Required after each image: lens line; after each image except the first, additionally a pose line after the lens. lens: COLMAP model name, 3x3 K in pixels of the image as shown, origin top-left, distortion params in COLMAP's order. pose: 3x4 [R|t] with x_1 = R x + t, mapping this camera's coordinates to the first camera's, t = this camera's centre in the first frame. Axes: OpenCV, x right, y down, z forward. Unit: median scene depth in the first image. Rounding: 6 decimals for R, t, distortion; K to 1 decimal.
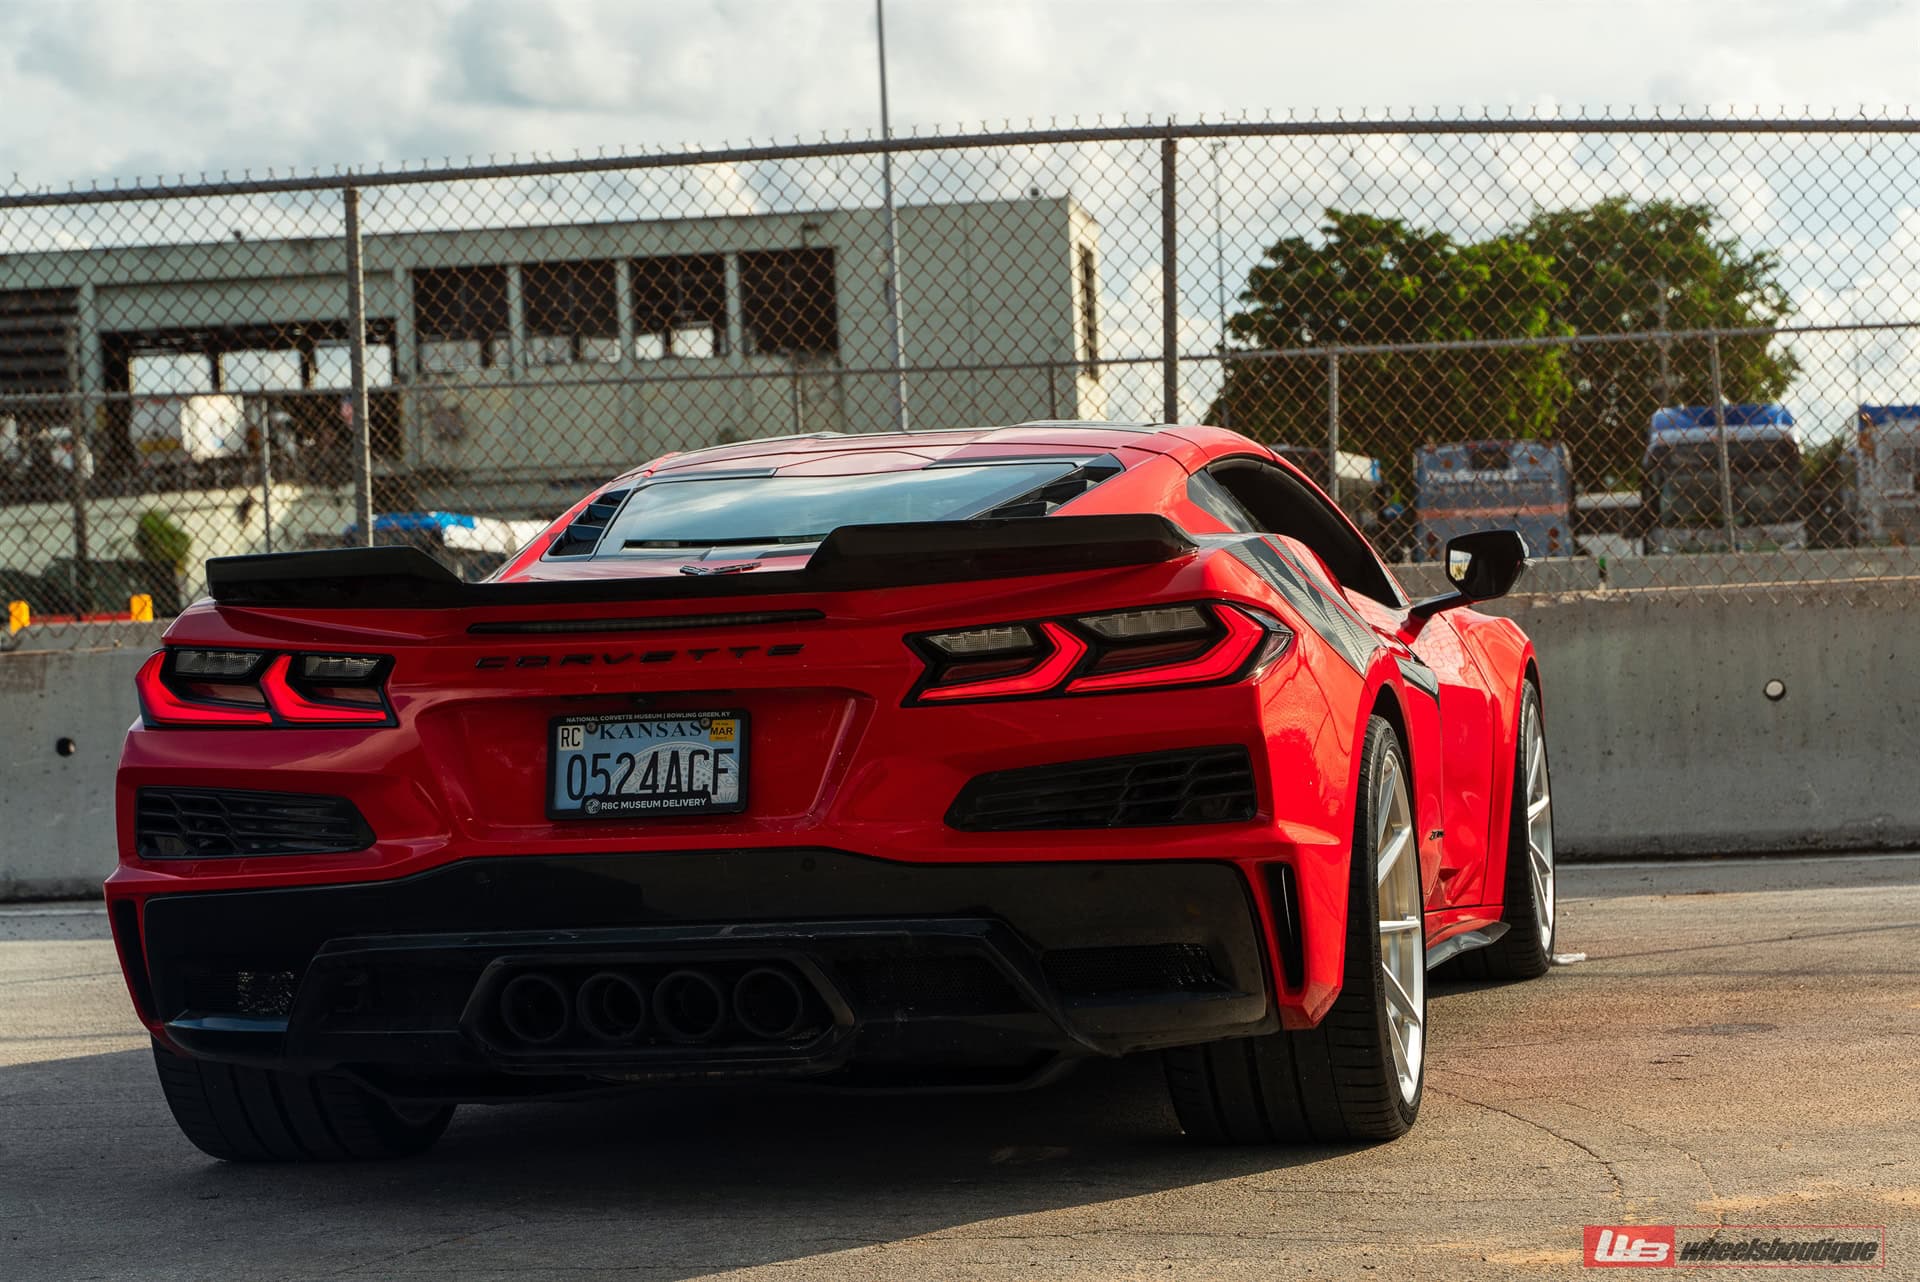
lens RADIAL K [[4958.3, 0, 1106.5], [0, 4958.3, 636.0], [0, 0, 1]] dist [0.065897, -0.417378]
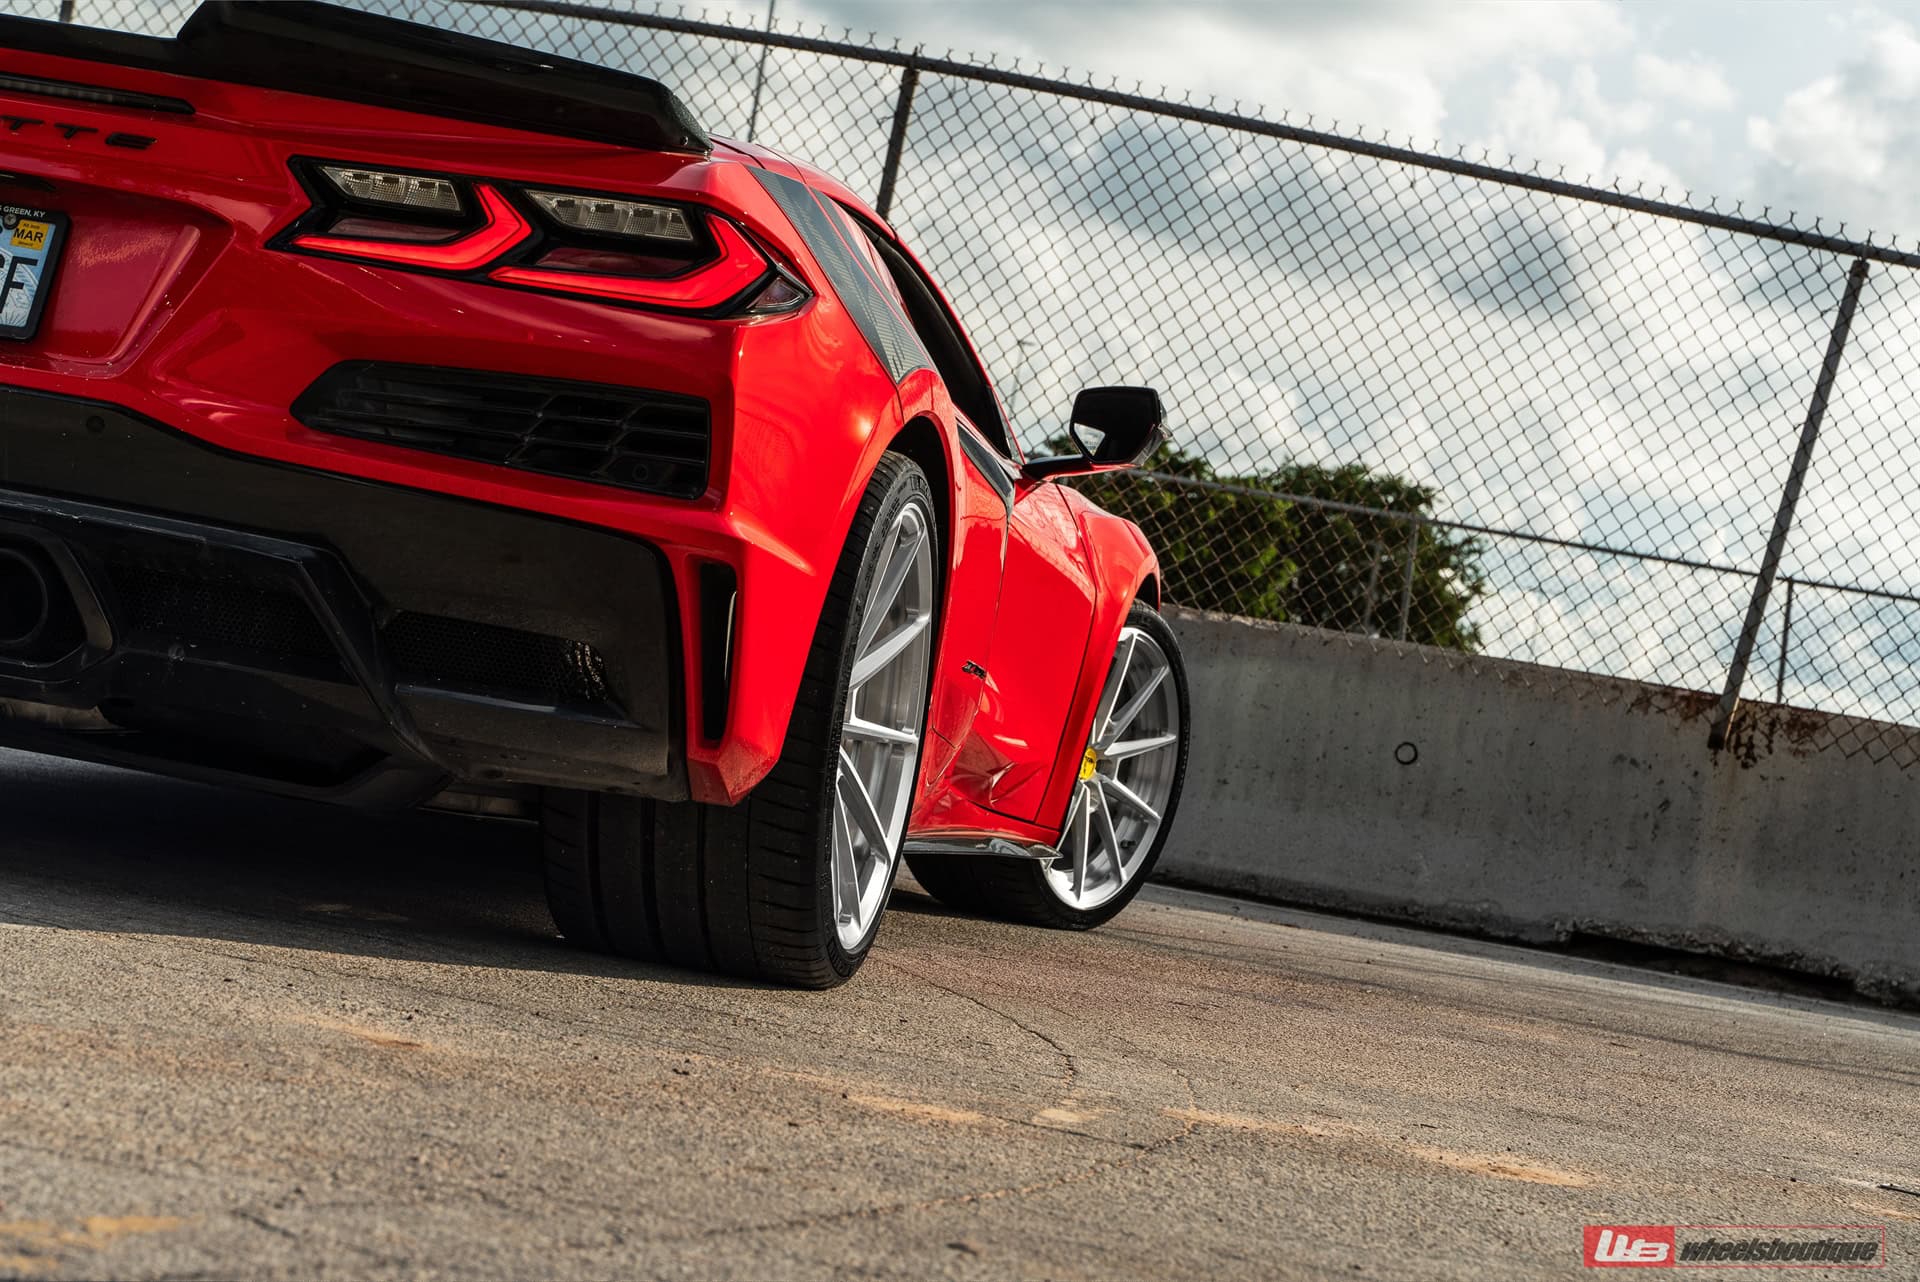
lens RADIAL K [[4266.9, 0, 960.0], [0, 4266.9, 641.0], [0, 0, 1]] dist [0.014986, -0.372094]
pose [[0.977861, 0.208416, 0.018745, 0.059289], [-0.207713, 0.977605, -0.033829, 0.070073], [-0.025375, 0.029186, 0.999252, 0.346572]]
